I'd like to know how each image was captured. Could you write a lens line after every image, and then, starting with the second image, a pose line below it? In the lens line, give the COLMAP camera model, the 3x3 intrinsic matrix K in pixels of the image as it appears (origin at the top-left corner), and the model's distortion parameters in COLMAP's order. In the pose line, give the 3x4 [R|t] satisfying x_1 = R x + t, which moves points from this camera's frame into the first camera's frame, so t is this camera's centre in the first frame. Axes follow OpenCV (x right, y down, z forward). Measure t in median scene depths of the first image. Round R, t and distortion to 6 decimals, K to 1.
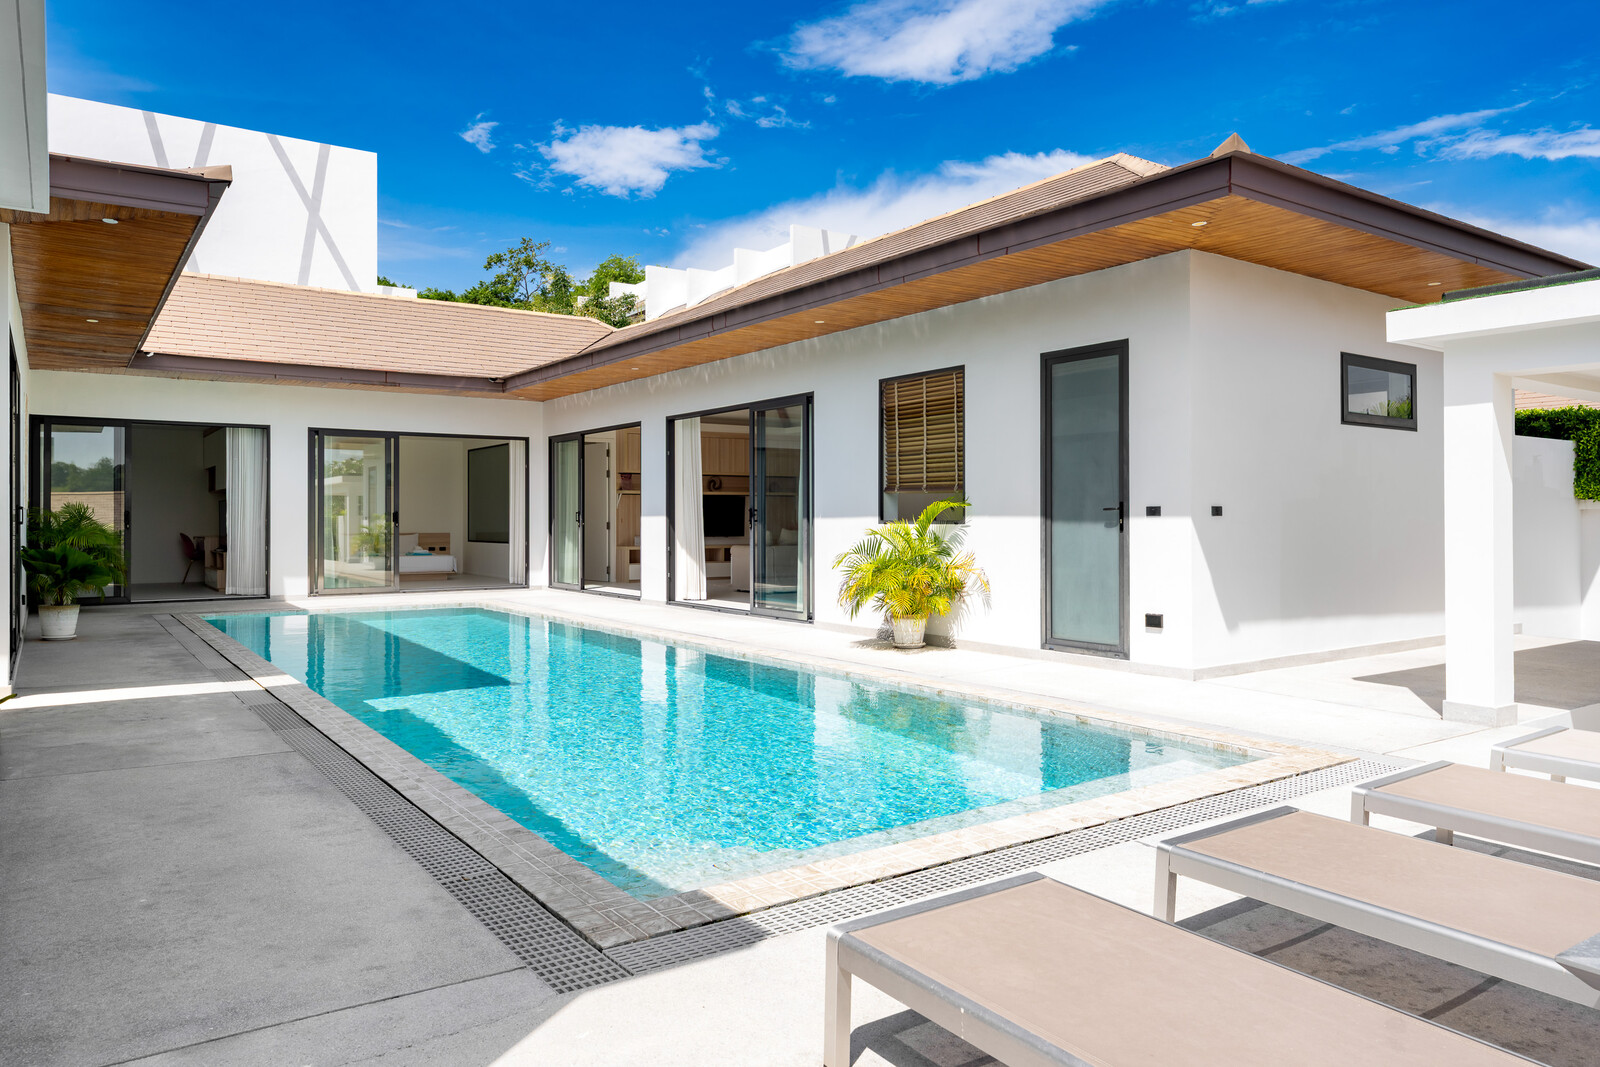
lens RADIAL K [[1060.6, 0, 793.8], [0, 1060.6, 499.9], [0, 0, 1]] dist [0.003220, 0.002705]
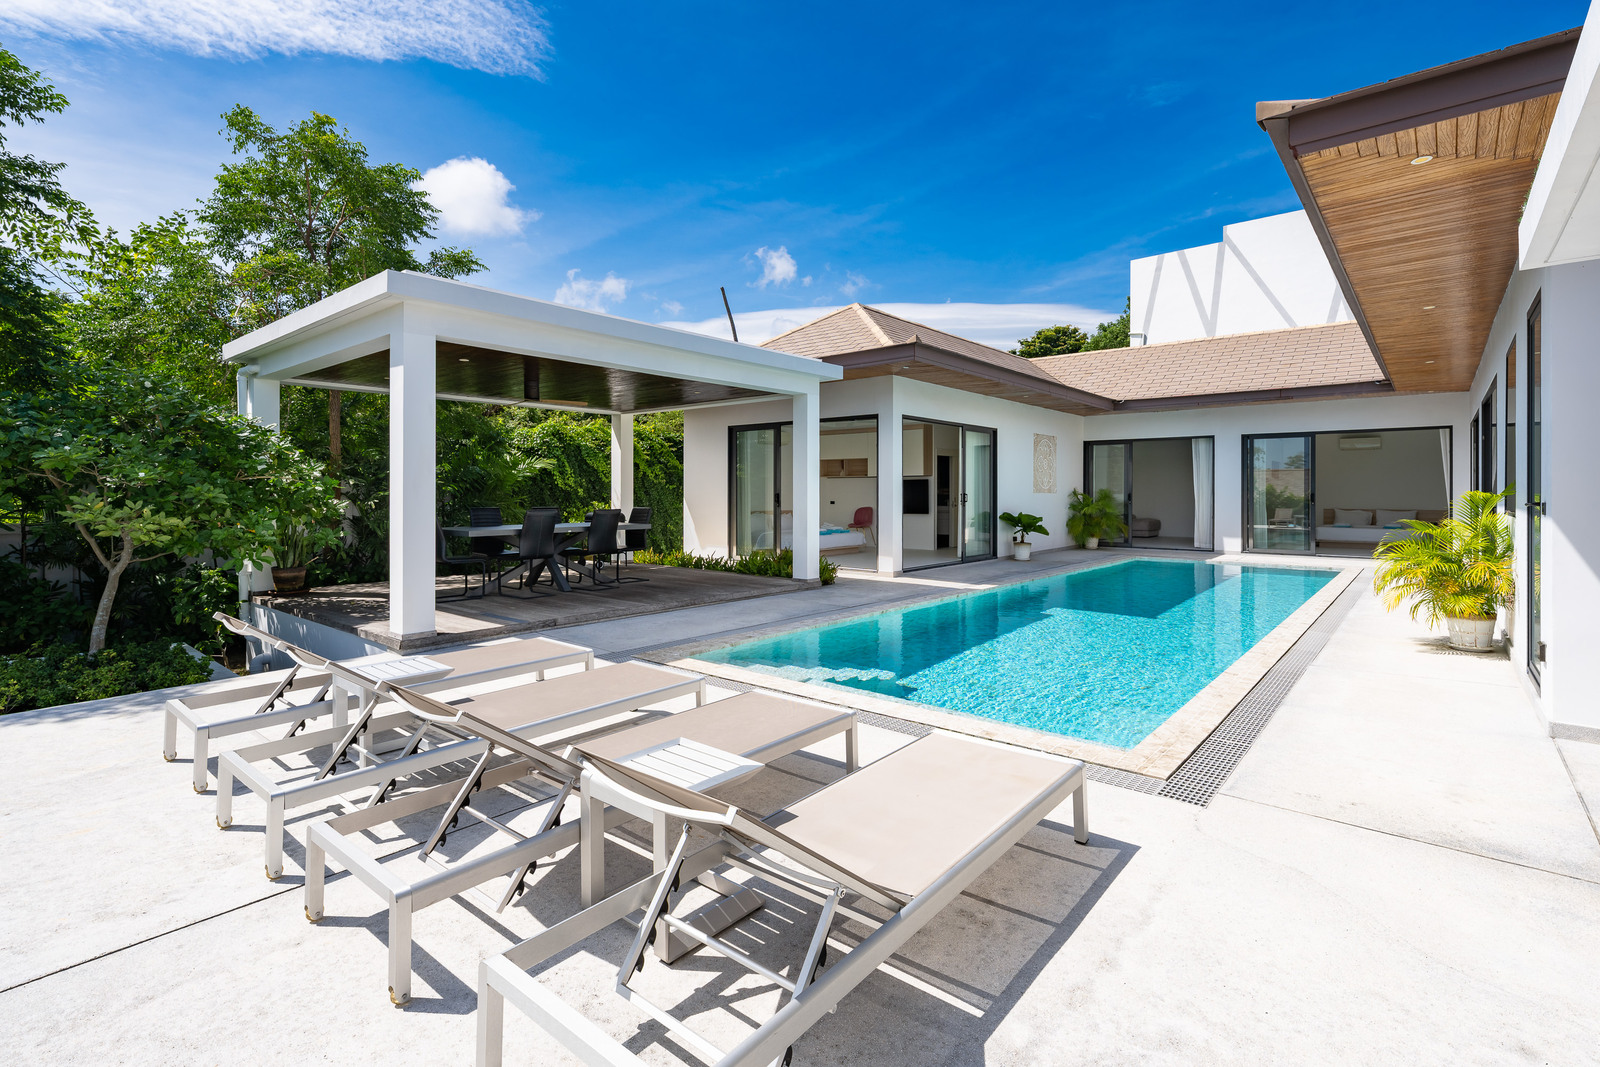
lens RADIAL K [[747.4, 0, 811.4], [0, 747.4, 487.5], [0, 0, 1]] dist [-0.001120, -0.000108]
pose [[0.276164, -0.003374, -0.961105, 0.354601], [0.015775, 0.999875, 0.001023, -0.006935], [0.960981, -0.015444, 0.276182, 0.167974]]
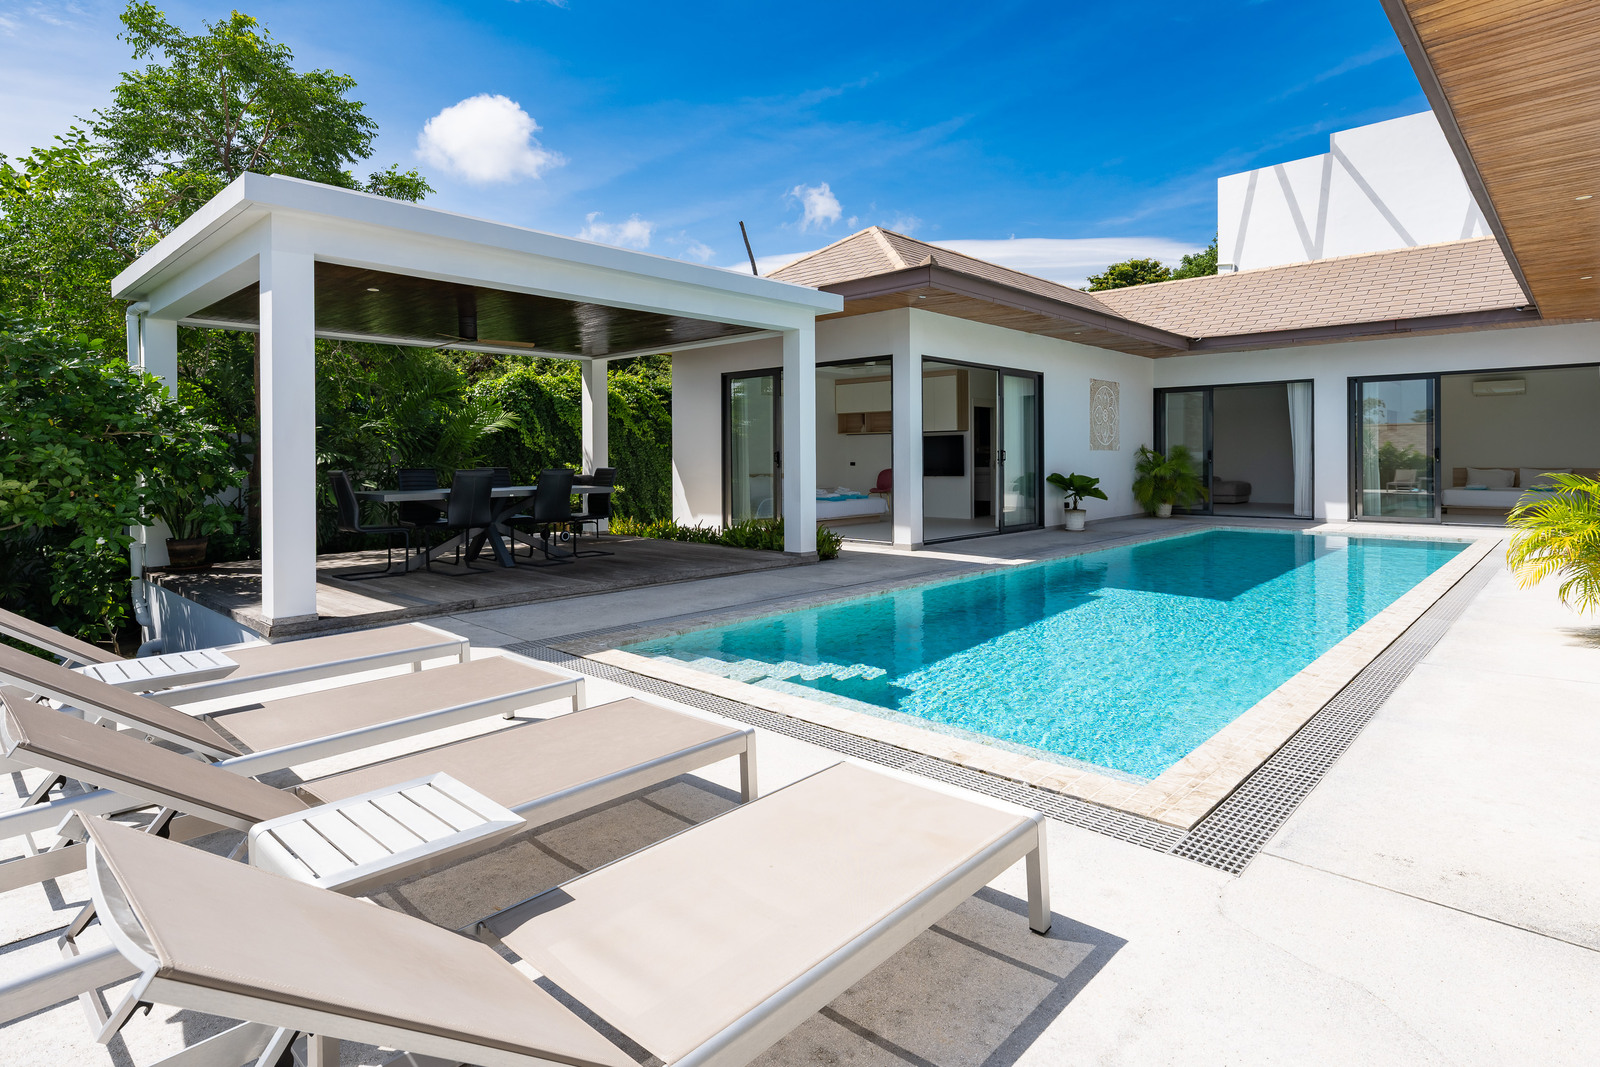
lens RADIAL K [[847.5, 0, 810.9], [0, 847.5, 454.0], [0, 0, 1]] dist [0.003434, -0.000698]
pose [[0.226675, -0.002027, -0.973968, 0.326953], [0.022823, 0.999734, 0.003231, 0.000240], [0.973703, -0.022961, 0.226661, 0.211508]]
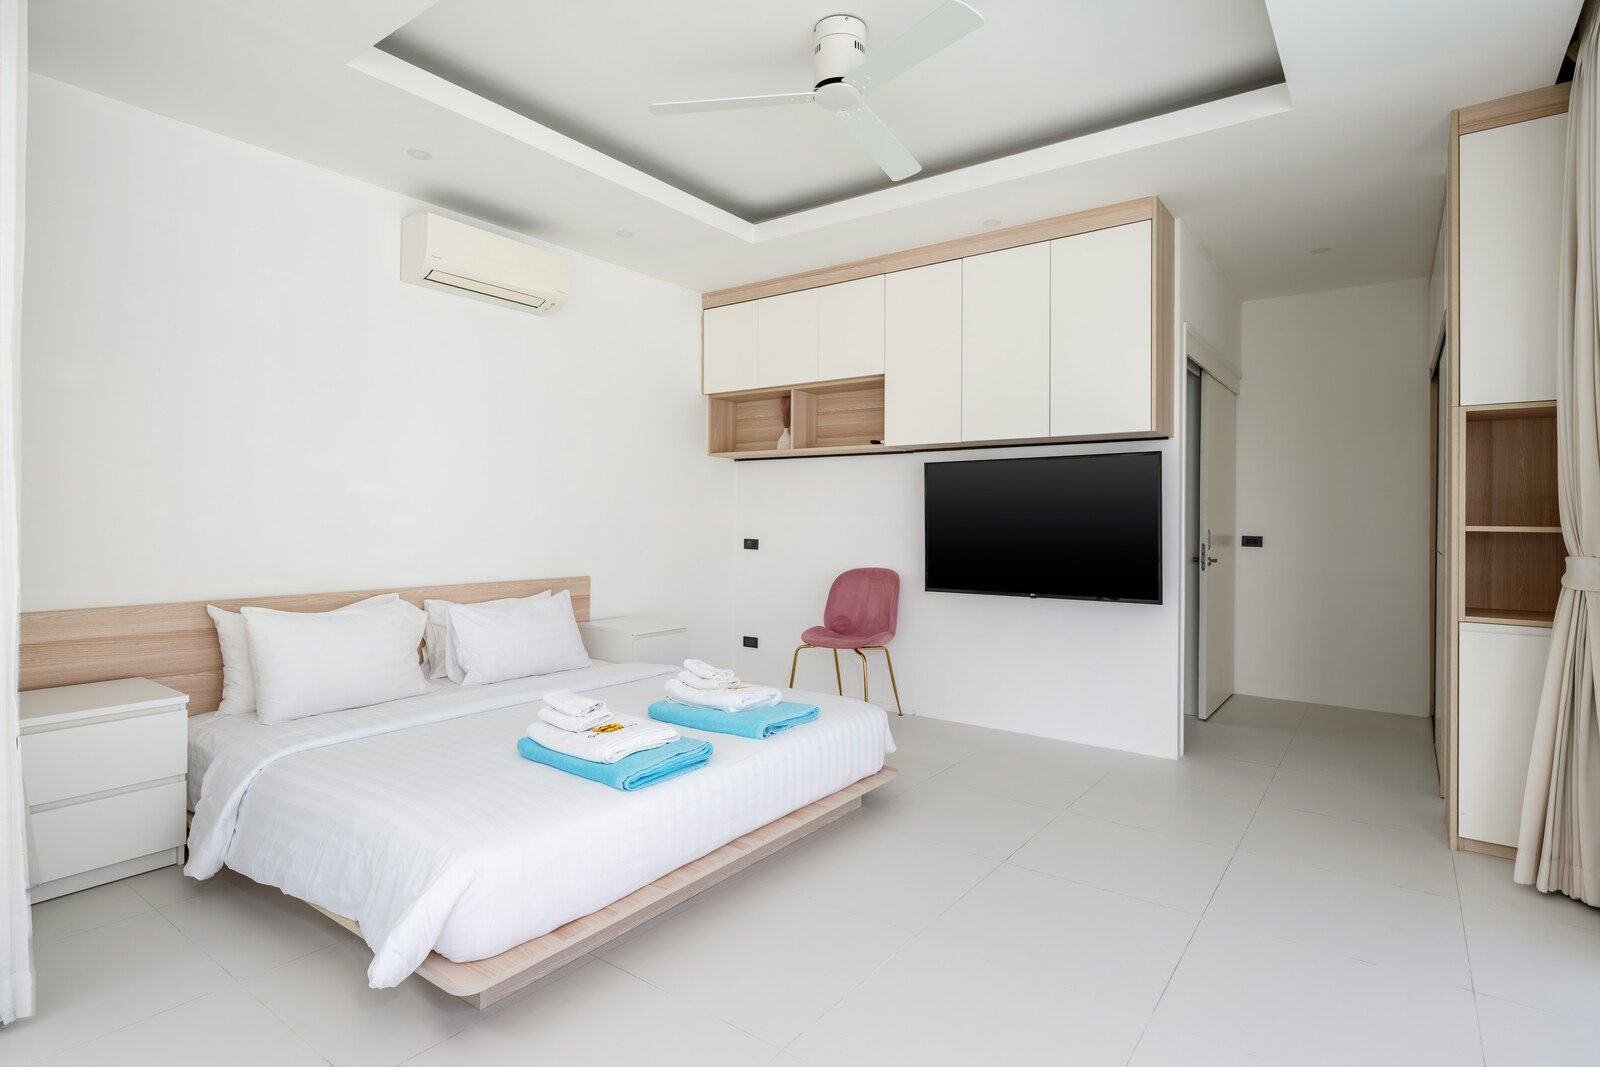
lens RADIAL K [[829.0, 0, 801.7], [0, 829.0, 530.2], [0, 0, 1]] dist [0.027385, 0.000006]
pose [[0.335263, 0.020064, -0.941911, -0.373119], [0.006962, 0.999693, 0.023773, 0.002703], [0.942099, -0.014527, 0.335021, 0.410113]]
